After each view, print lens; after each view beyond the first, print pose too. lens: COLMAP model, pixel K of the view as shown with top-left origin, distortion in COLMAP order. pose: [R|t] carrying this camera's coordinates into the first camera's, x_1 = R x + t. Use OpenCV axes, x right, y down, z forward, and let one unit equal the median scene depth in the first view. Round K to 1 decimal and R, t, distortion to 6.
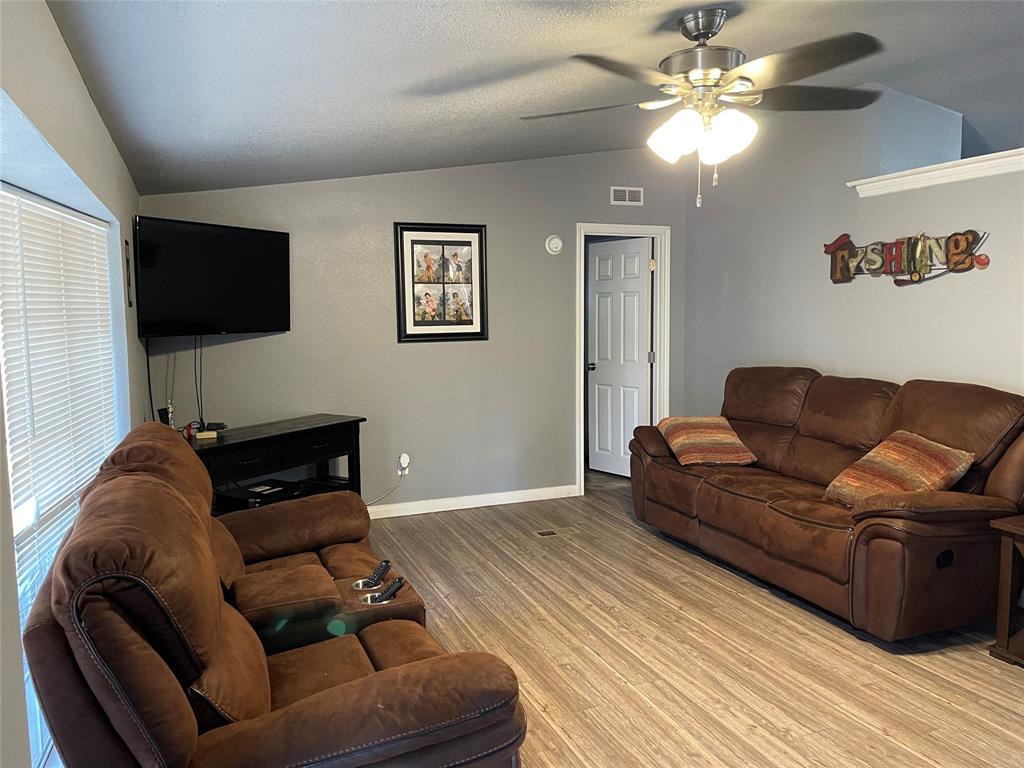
lens RADIAL K [[747.4, 0, 508.4], [0, 747.4, 380.9], [0, 0, 1]] dist [0.042426, -0.074081]
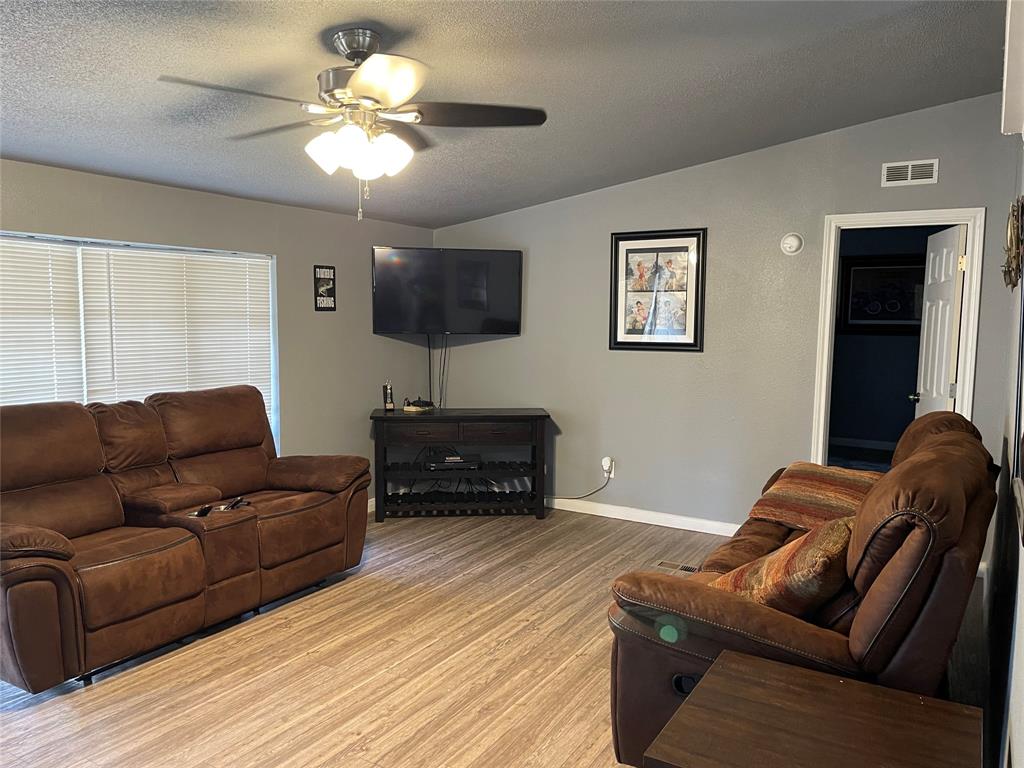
lens RADIAL K [[747.4, 0, 505.9], [0, 747.4, 389.9], [0, 0, 1]] dist [0.042426, -0.074081]
pose [[0.620648, 0.092565, -0.778606, 0.569374], [-0.090591, 0.994823, 0.046057, -0.030004], [0.778839, 0.041950, 0.625820, 0.241460]]
